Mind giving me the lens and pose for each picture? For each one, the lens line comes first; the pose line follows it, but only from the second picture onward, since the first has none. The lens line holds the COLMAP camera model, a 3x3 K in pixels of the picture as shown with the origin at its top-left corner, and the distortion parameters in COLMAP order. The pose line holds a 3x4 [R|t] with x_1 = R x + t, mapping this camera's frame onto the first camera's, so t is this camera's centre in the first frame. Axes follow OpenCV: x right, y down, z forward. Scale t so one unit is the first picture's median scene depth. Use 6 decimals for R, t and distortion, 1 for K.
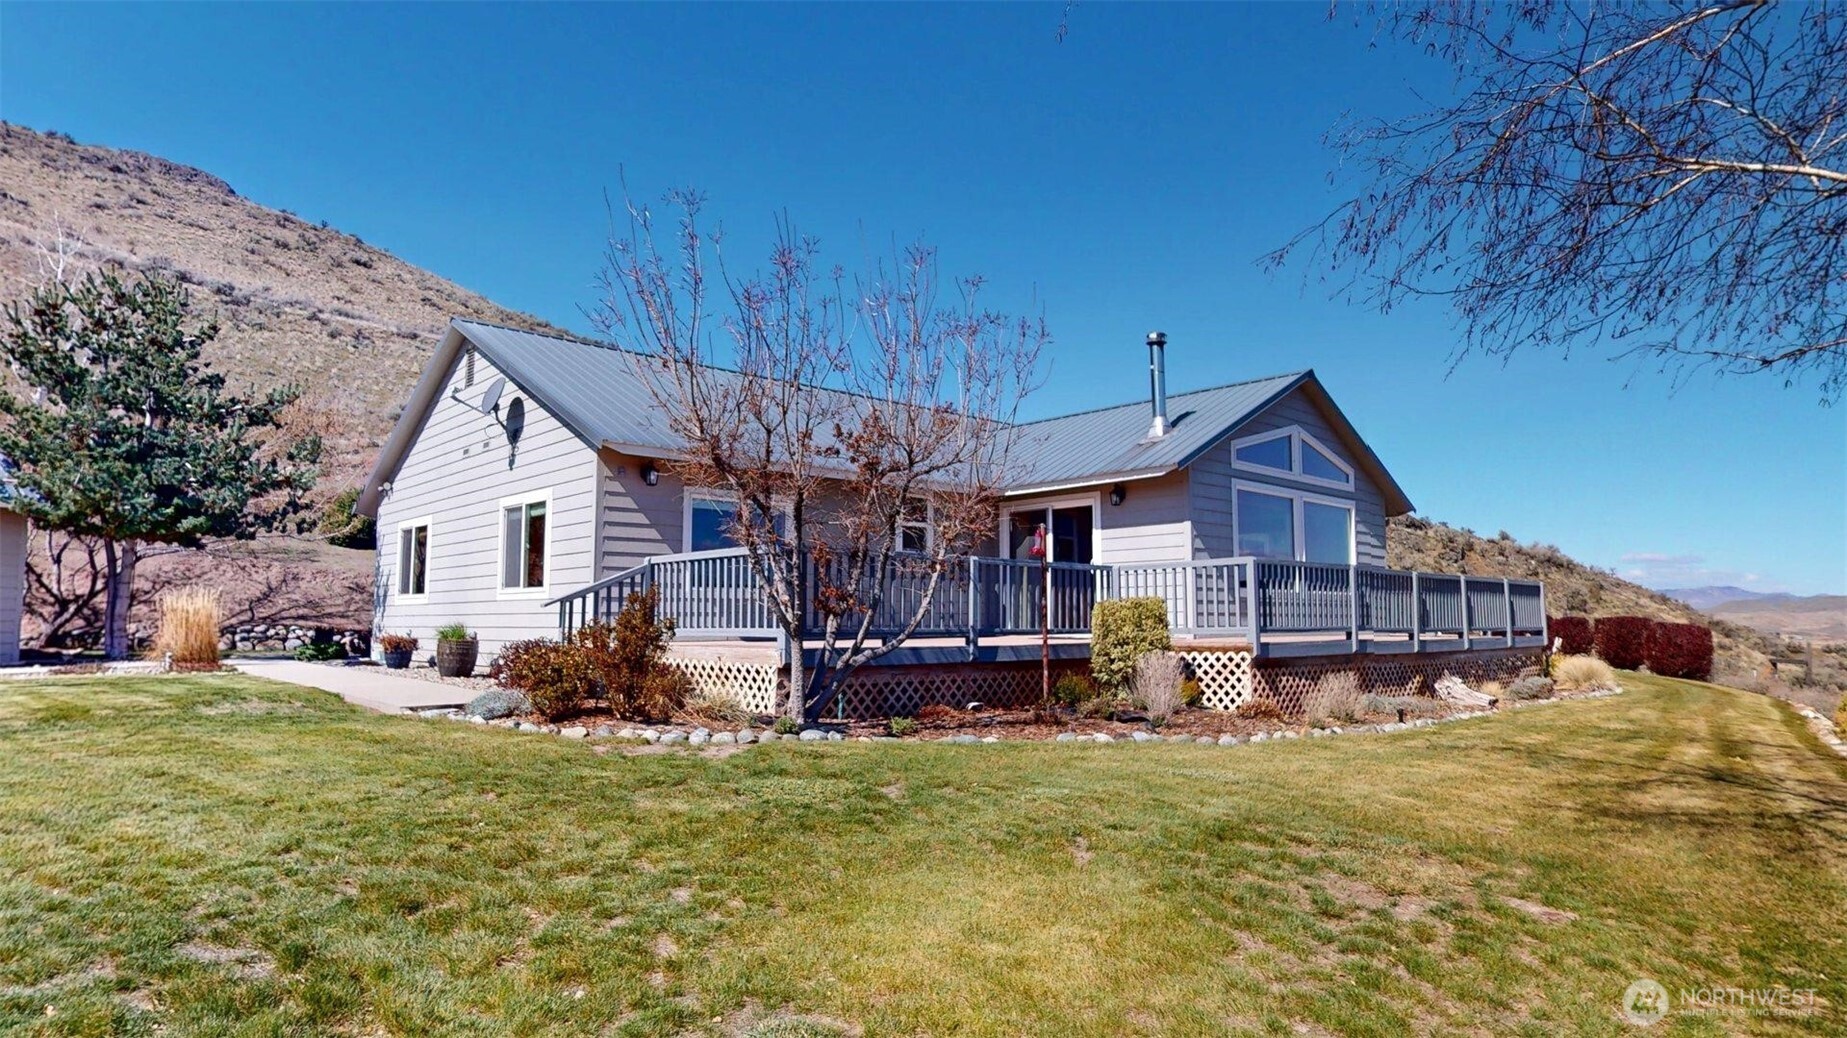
lens RADIAL K [[1057.8, 0, 923.5], [0, 1057.8, 519.0], [0, 0, 1]] dist [0.005295, 0.001204]
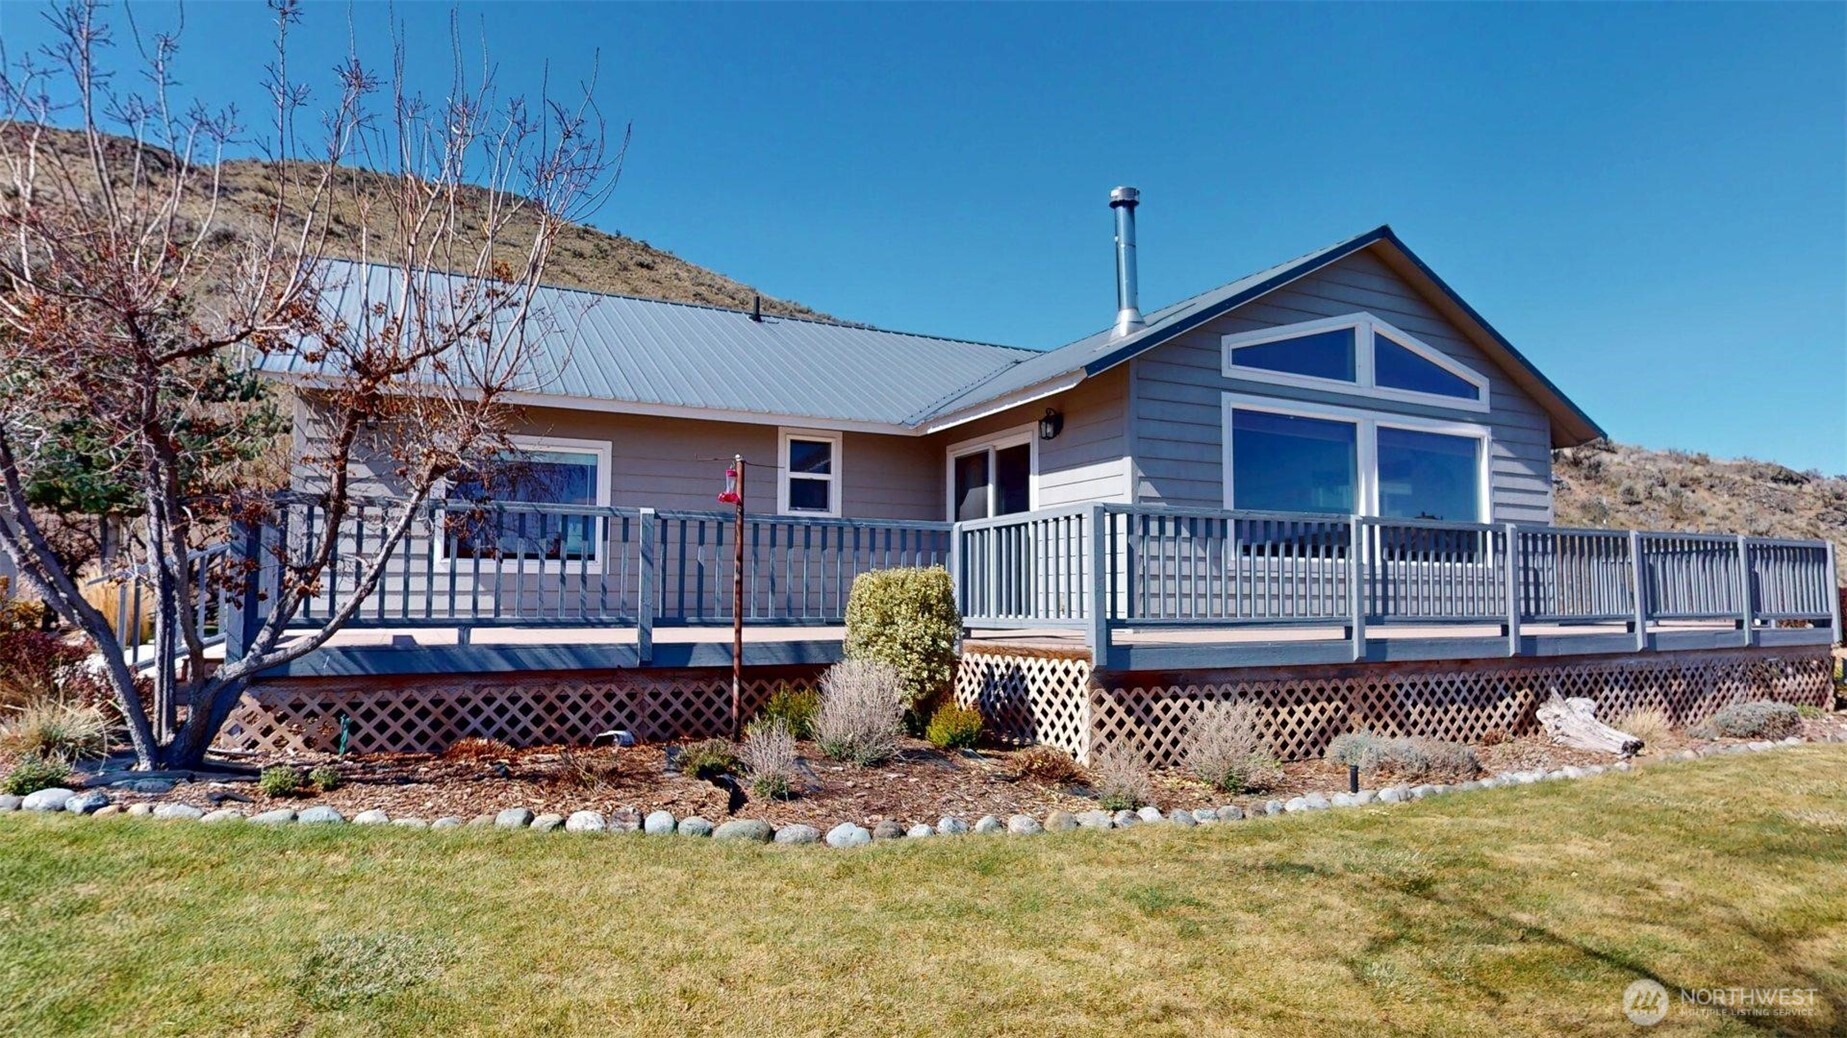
lens RADIAL K [[1057.8, 0, 923.5], [0, 1057.8, 519.0], [0, 0, 1]] dist [0.005295, 0.001204]
pose [[0.964085, -0.017913, -0.264987, 0.276677], [0.024106, 0.999507, 0.020137, 0.023071], [0.264496, -0.025802, 0.964042, 0.294414]]
